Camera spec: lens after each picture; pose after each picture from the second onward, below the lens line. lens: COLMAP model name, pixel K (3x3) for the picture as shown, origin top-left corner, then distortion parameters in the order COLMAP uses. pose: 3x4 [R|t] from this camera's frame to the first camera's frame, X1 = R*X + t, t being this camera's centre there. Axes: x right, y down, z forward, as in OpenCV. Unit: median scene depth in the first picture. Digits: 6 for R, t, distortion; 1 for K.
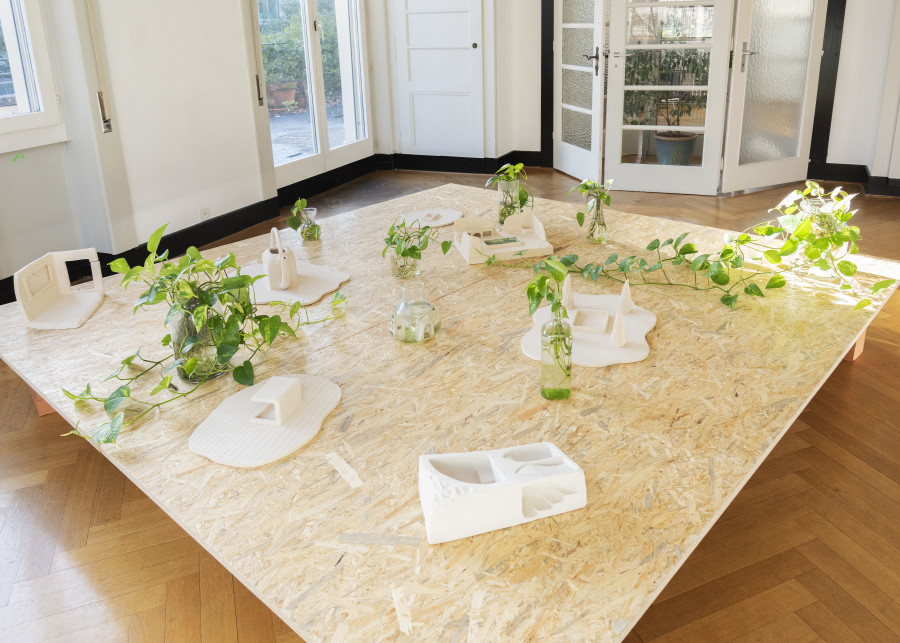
lens RADIAL K [[697.5, 0, 449.2], [0, 697.5, 289.1], [0, 0, 1]] dist [-0.007951, -0.006984]
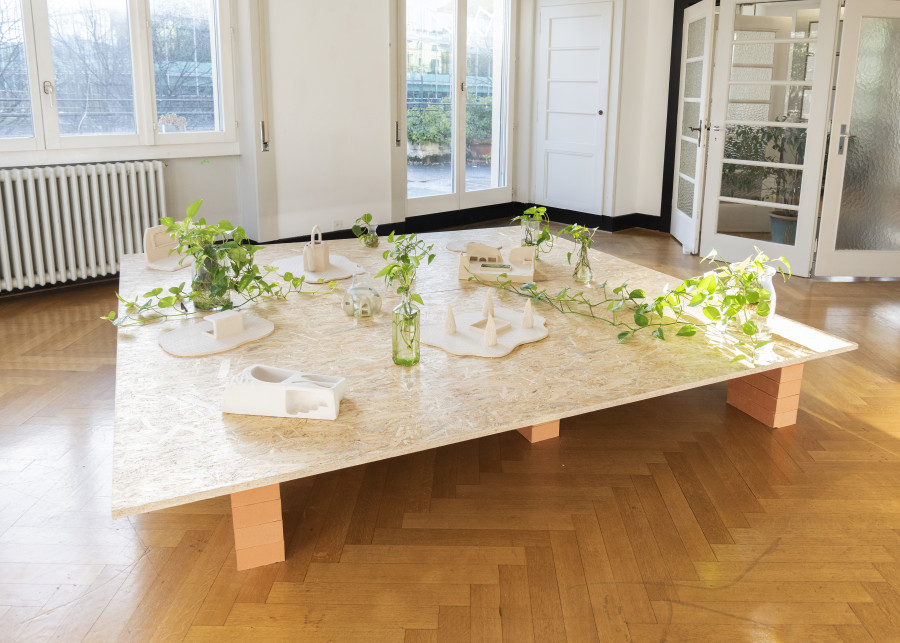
lens RADIAL K [[697.5, 0, 449.2], [0, 697.5, 289.1], [0, 0, 1]] dist [-0.007951, -0.006984]
pose [[0.911516, 0.160654, -0.378588, 0.301926], [-0.195598, 0.979116, -0.055446, 0.032701], [0.361774, 0.124591, 0.923903, -0.071013]]
